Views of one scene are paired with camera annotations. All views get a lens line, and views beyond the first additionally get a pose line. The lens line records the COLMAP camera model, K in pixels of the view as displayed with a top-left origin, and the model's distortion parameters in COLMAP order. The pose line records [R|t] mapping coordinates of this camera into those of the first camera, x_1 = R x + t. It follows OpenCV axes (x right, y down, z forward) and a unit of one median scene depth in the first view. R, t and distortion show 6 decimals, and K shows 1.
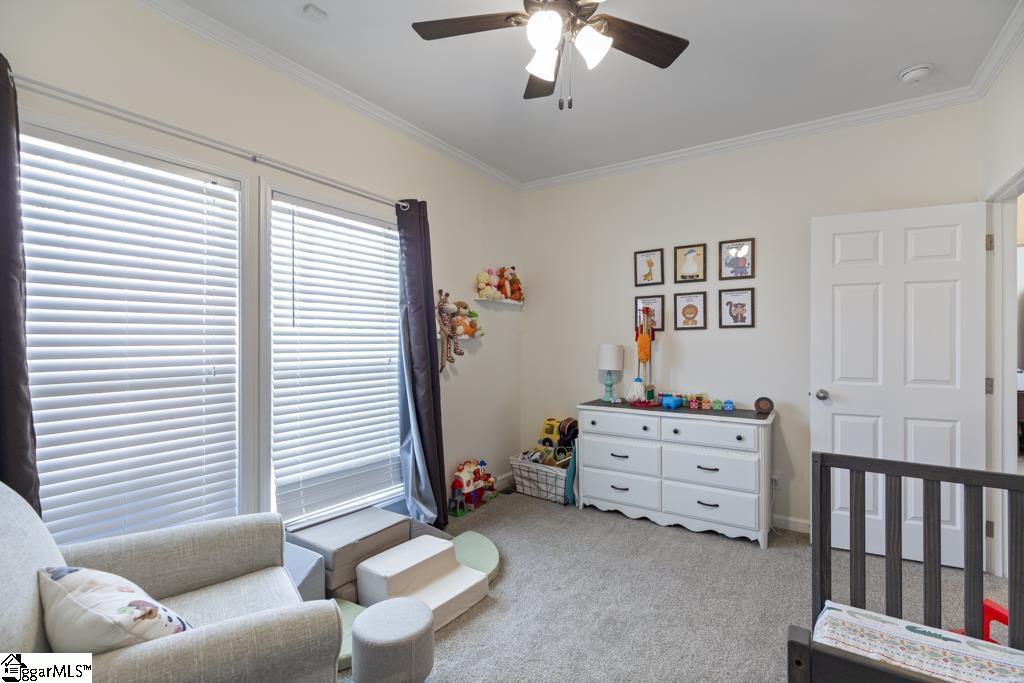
lens RADIAL K [[470.3, 0, 518.2], [0, 470.3, 350.2], [0, 0, 1]] dist [0.011478, -0.000155]
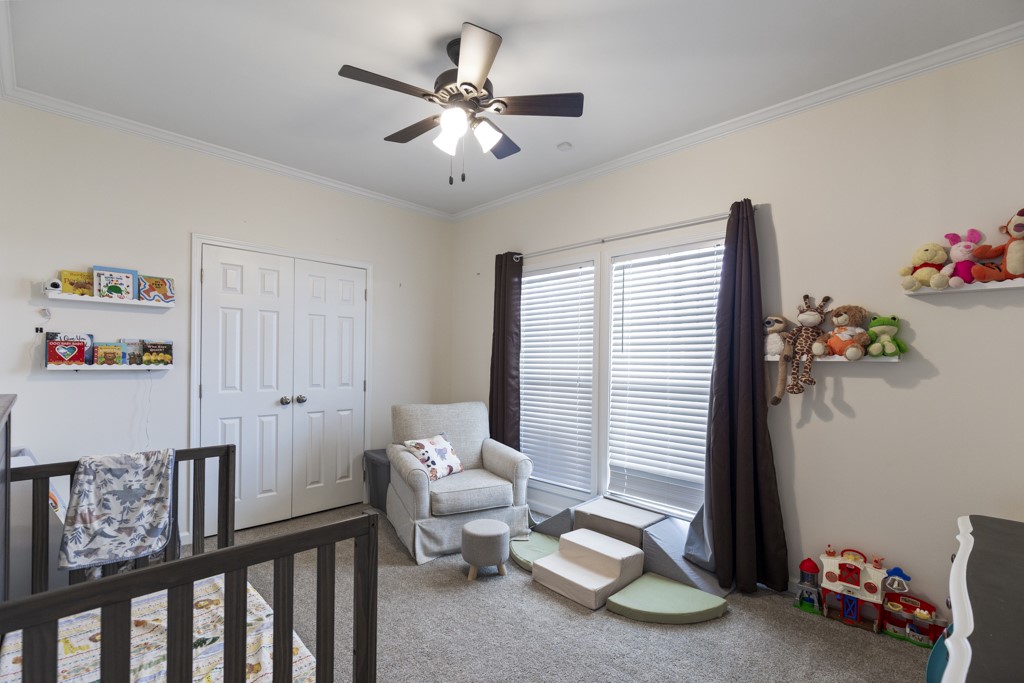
lens RADIAL K [[470.3, 0, 518.2], [0, 470.3, 350.2], [0, 0, 1]] dist [0.011478, -0.000155]
pose [[-0.192458, -0.007405, -0.981277, 0.921135], [-0.013739, 0.999894, -0.004851, -0.044260], [0.981209, 0.012548, -0.192539, 0.984513]]
